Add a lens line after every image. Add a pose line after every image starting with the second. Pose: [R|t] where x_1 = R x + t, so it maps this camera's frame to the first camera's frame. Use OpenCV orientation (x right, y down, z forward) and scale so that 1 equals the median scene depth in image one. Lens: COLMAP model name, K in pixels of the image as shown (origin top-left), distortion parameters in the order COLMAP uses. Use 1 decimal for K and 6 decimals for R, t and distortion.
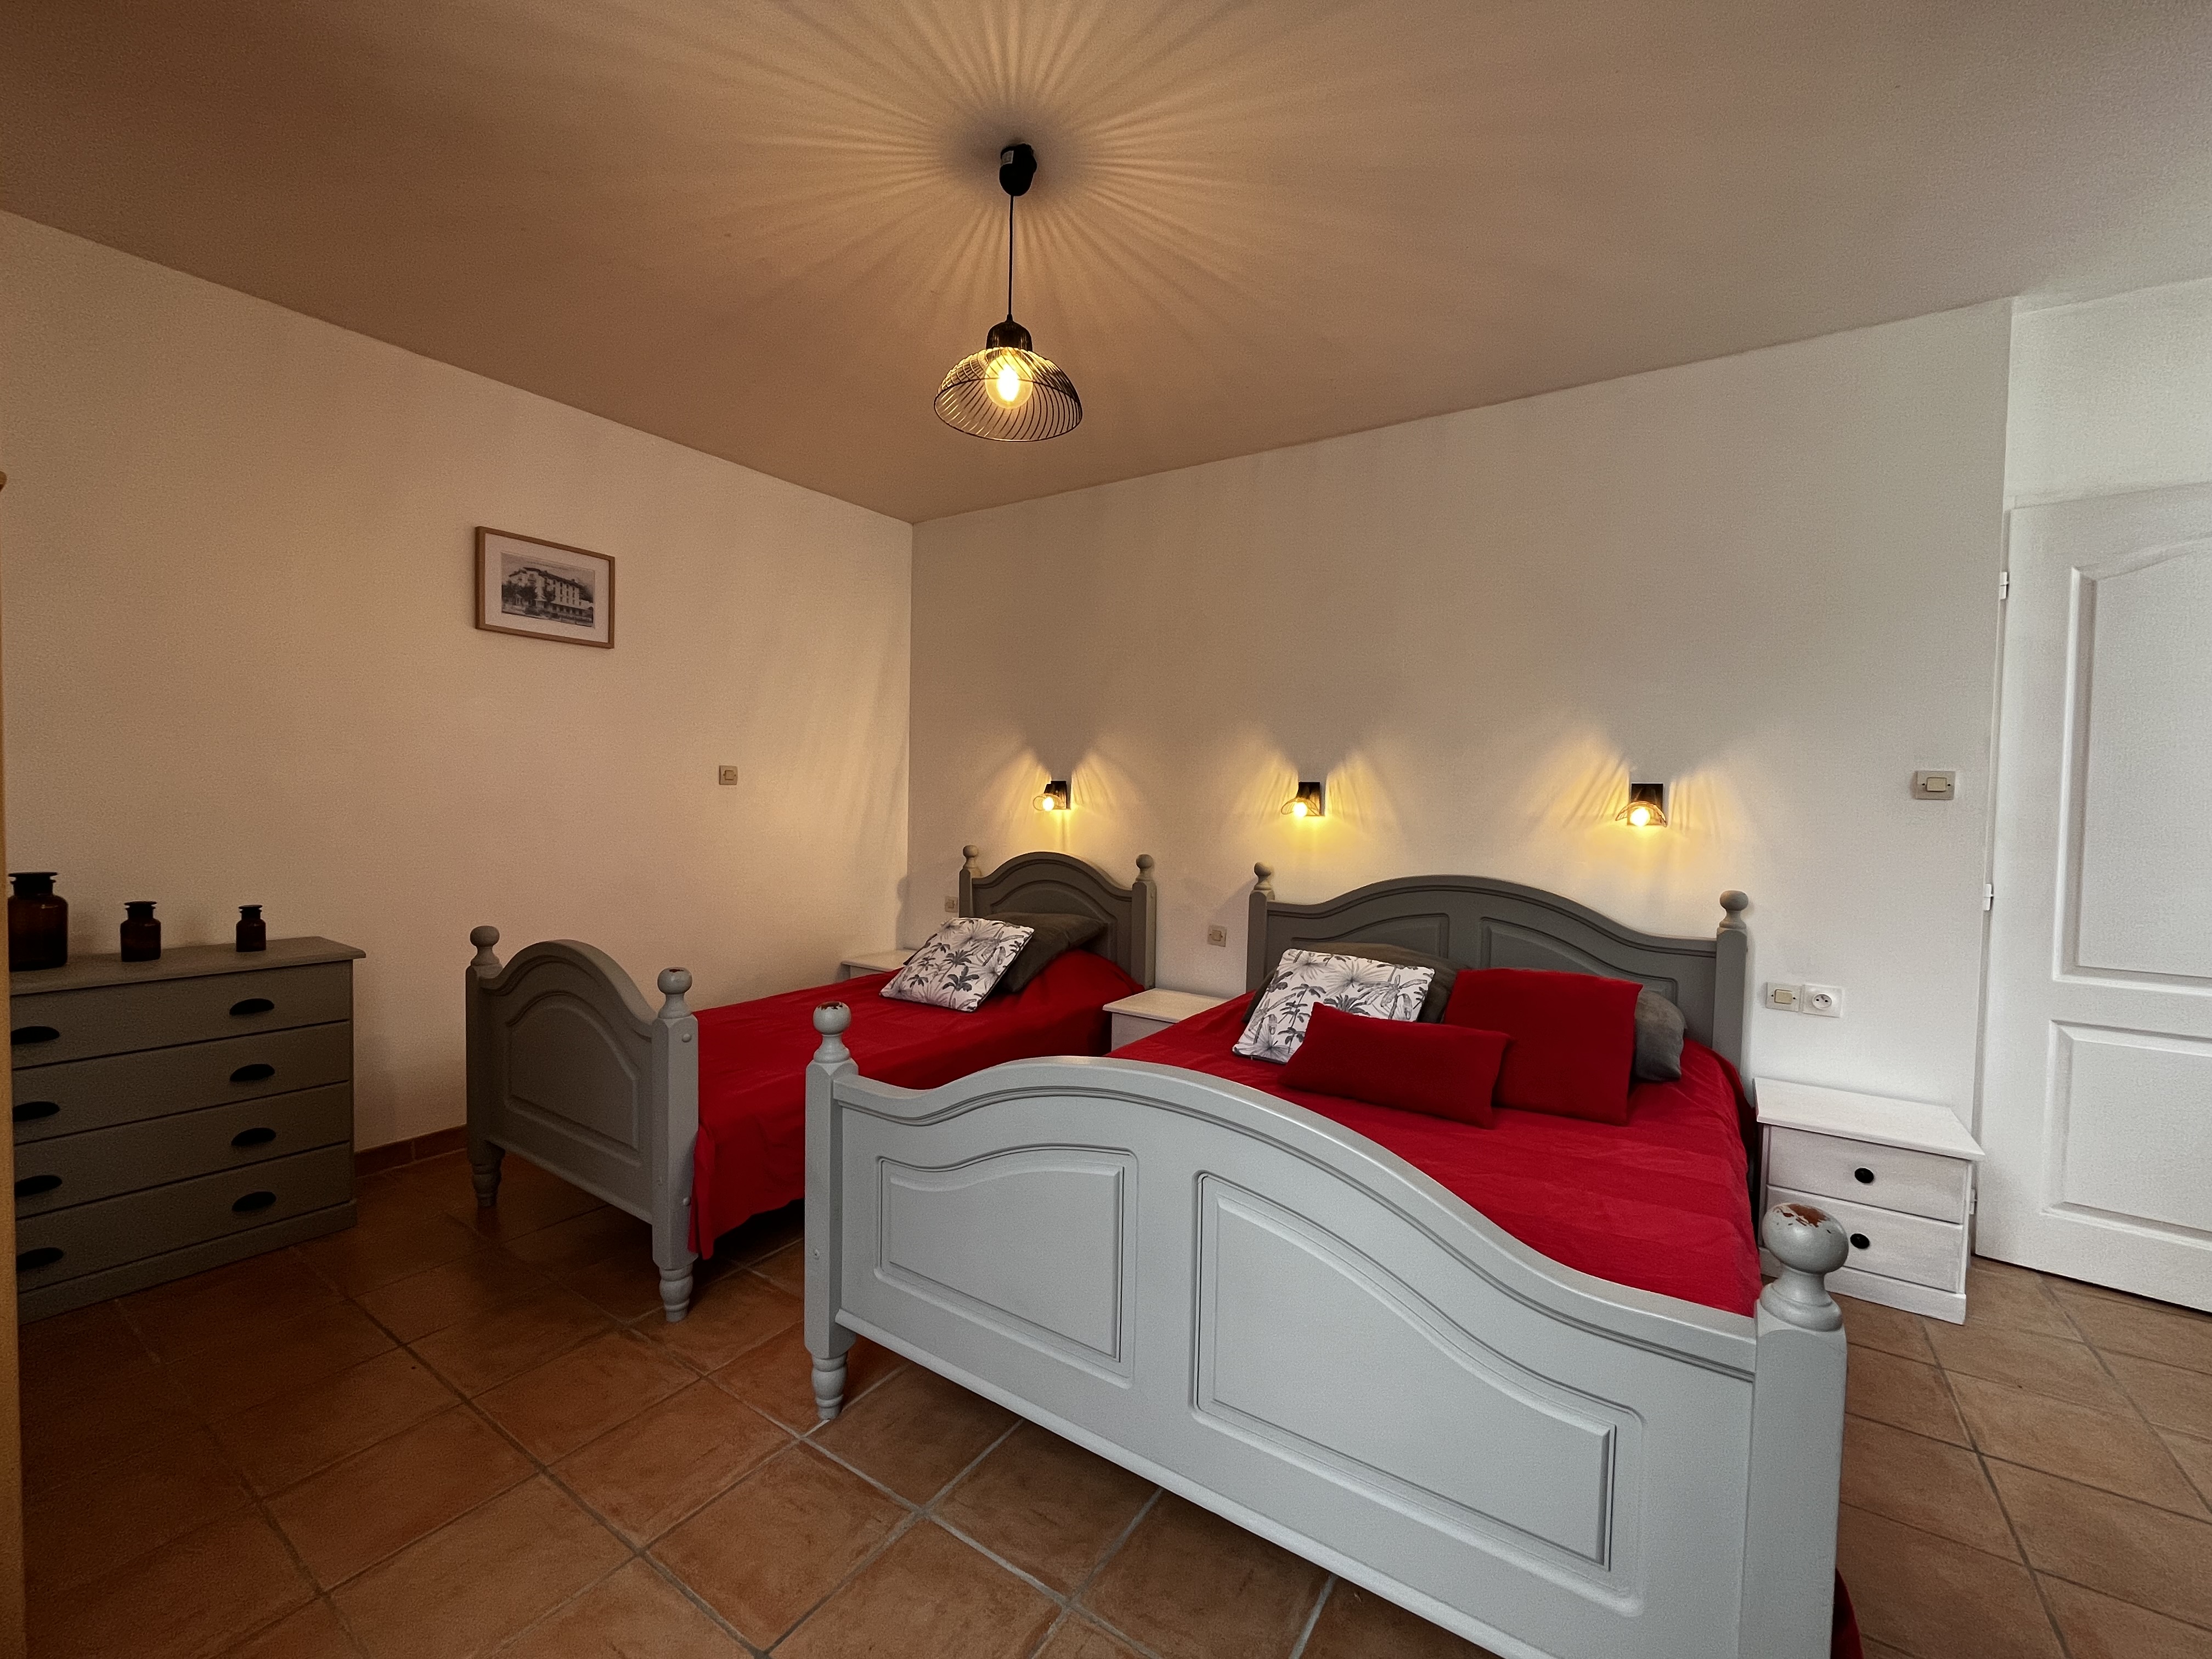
lens RADIAL K [[897.1, 0, 1103.8], [0, 897.1, 832.7], [0, 0, 1]] dist [-0.001502, -0.000518]
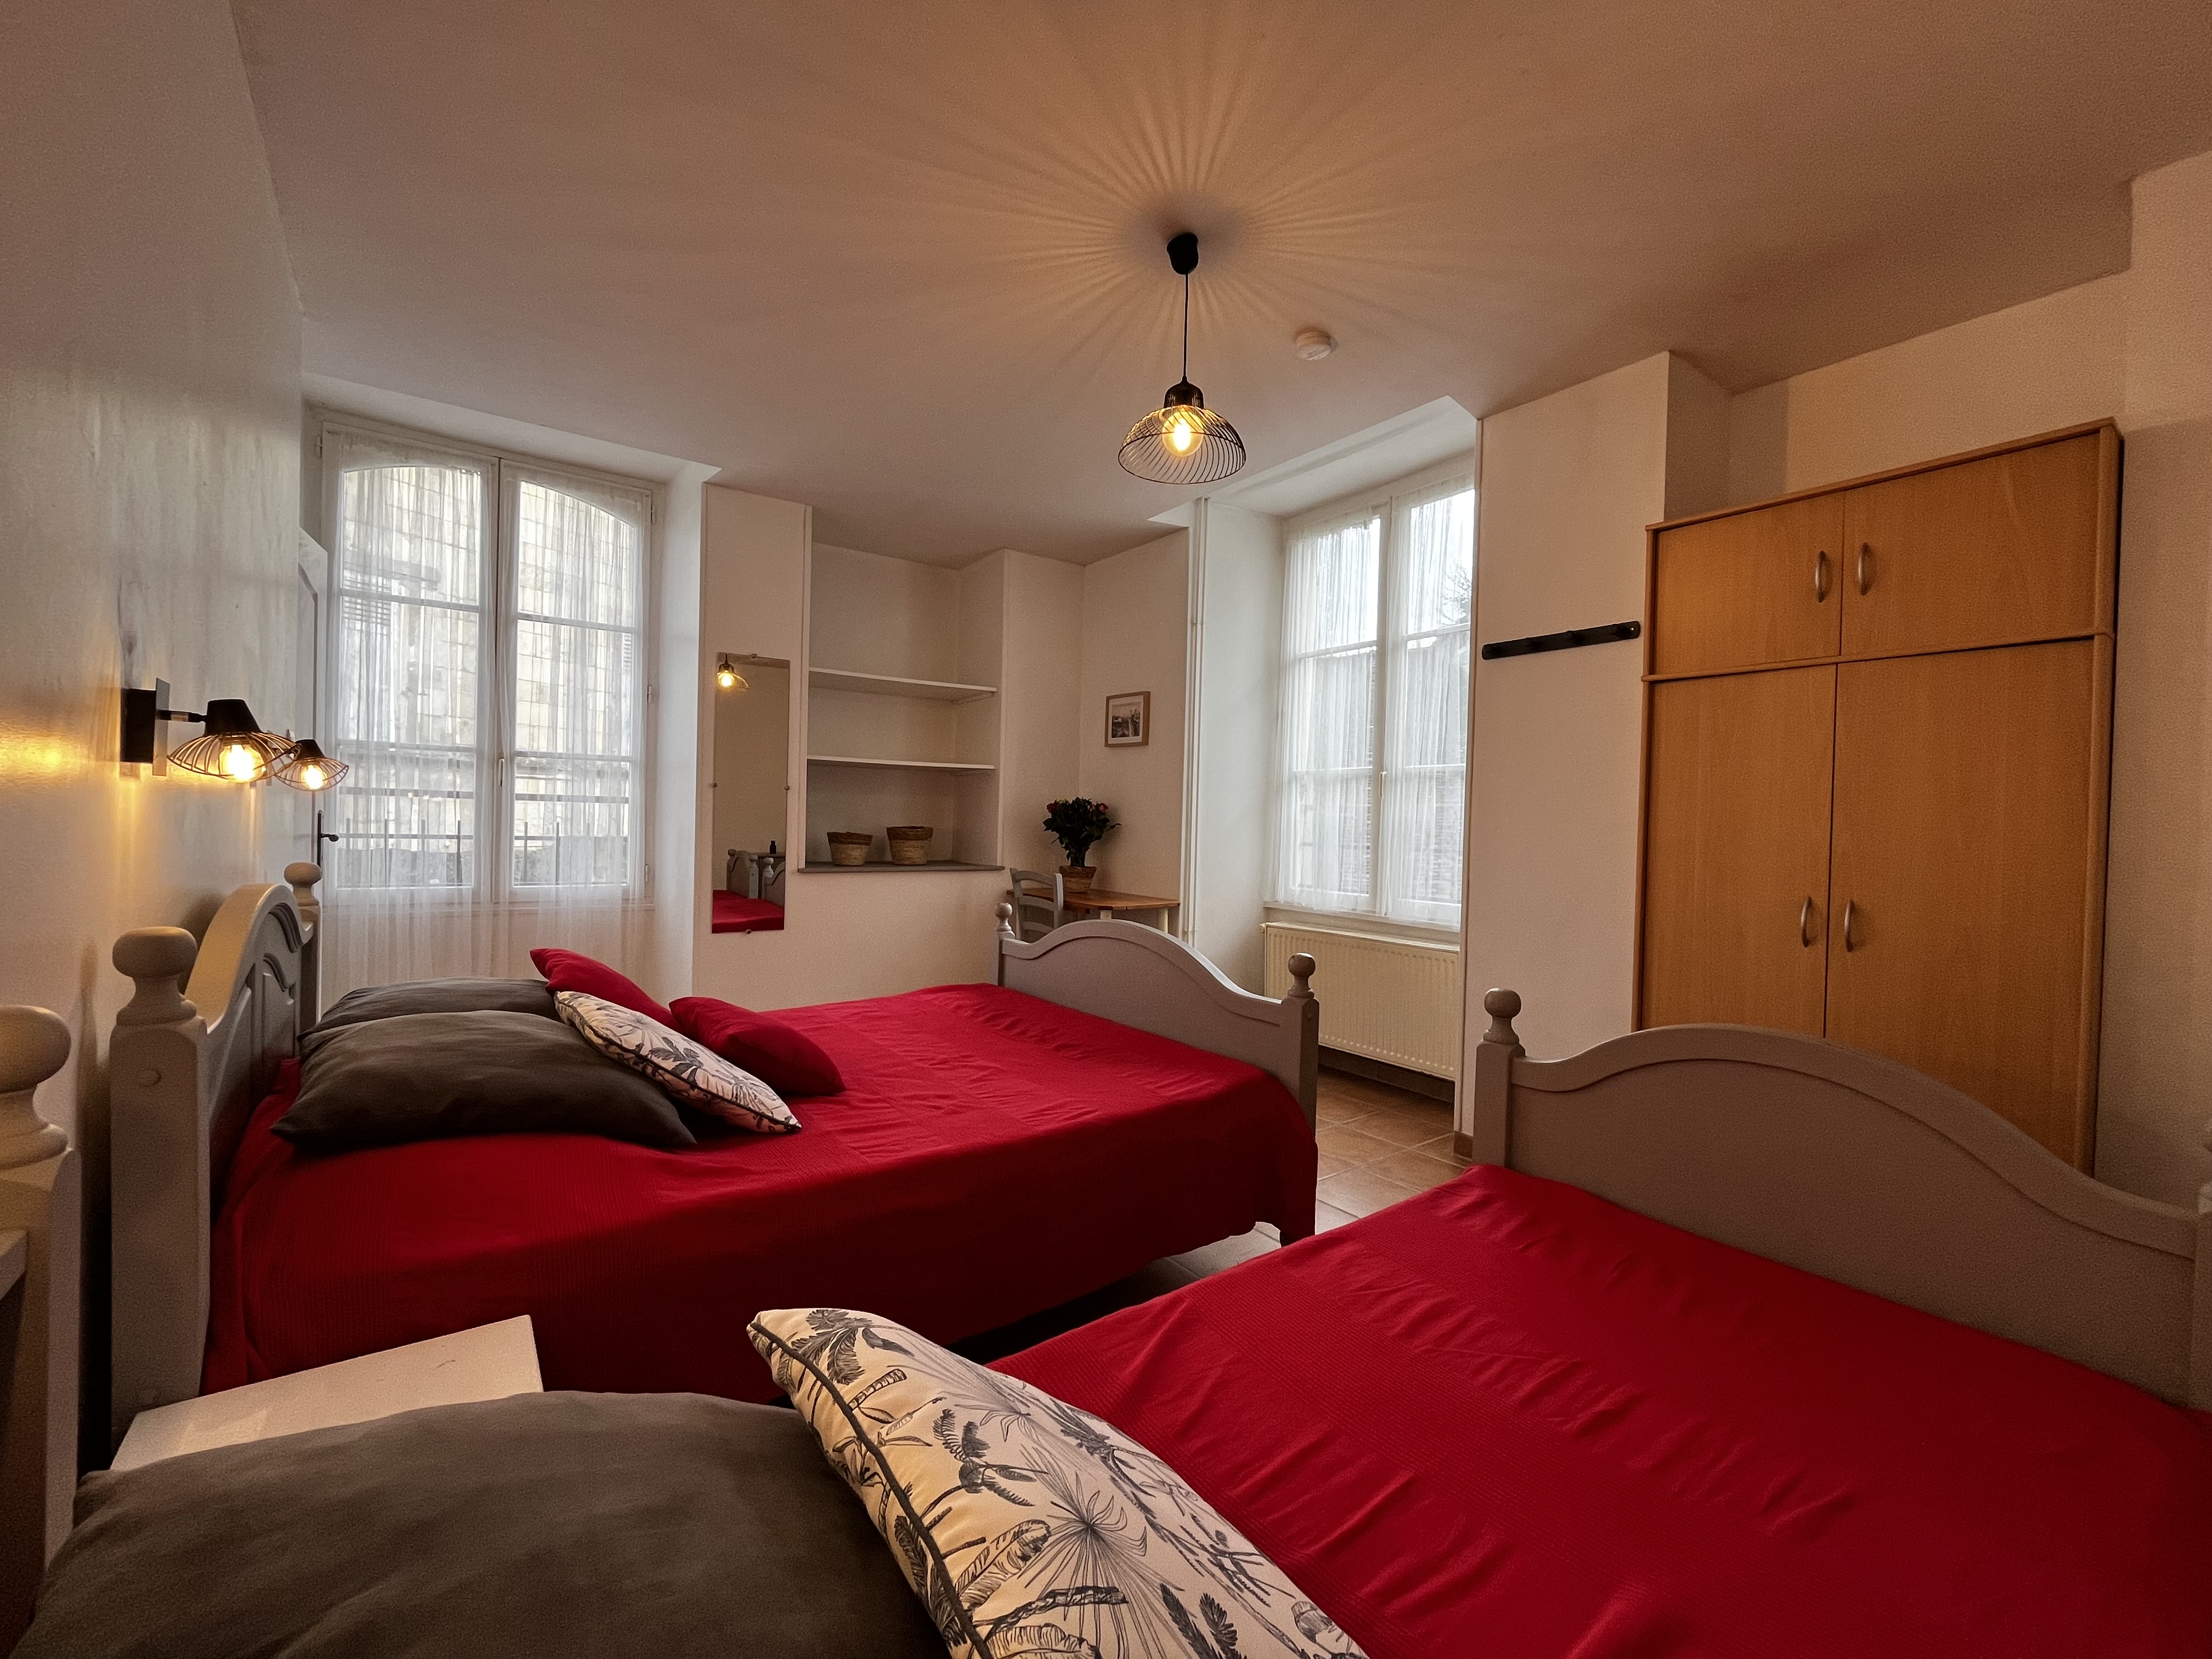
lens RADIAL K [[897.1, 0, 1103.8], [0, 897.1, 832.7], [0, 0, 1]] dist [-0.001502, -0.000518]
pose [[-0.943387, -0.051326, 0.327700, -0.238053], [-0.035827, 0.997943, 0.053162, -0.029118], [-0.329754, 0.038412, -0.943285, 1.225973]]
